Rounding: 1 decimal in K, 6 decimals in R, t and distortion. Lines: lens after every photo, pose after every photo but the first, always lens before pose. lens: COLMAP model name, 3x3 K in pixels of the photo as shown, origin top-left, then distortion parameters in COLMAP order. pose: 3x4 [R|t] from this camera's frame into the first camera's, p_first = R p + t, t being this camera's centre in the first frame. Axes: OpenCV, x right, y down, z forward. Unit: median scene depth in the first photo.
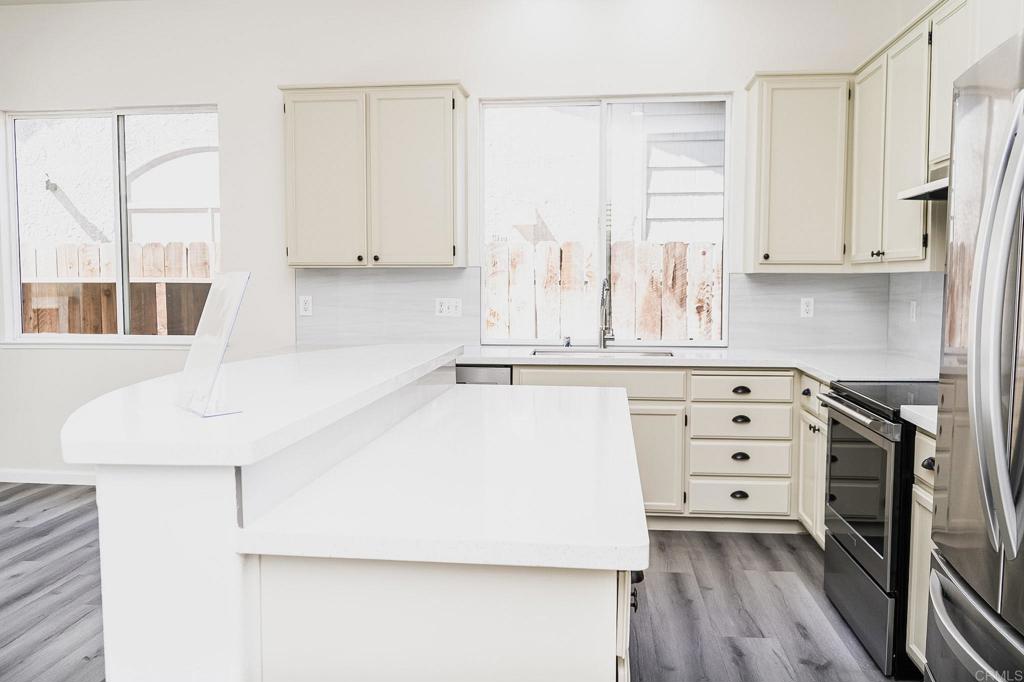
lens RADIAL K [[812.5, 0, 513.5], [0, 812.5, 343.5], [0, 0, 1]] dist [-0.029987, 0.023420]
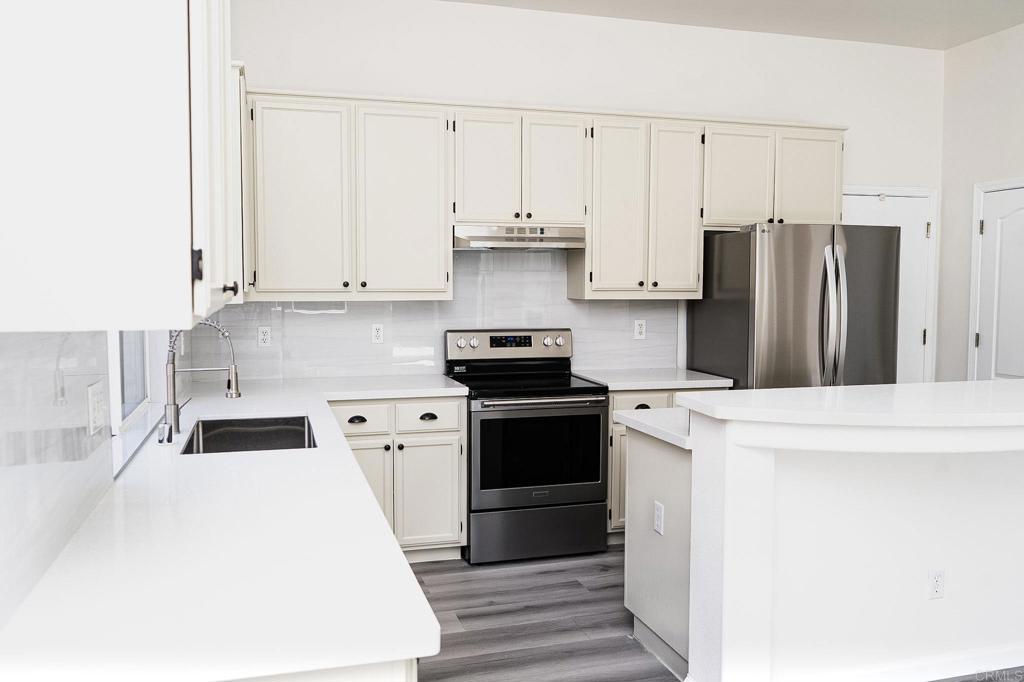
lens RADIAL K [[812.5, 0, 512.5], [0, 812.5, 341.0], [0, 0, 1]] dist [-0.029987, 0.023420]
pose [[-0.387906, -0.061991, 0.919612, -0.810756], [0.065152, 0.993396, 0.094446, -0.150449], [-0.919393, 0.096550, -0.381305, 1.513226]]
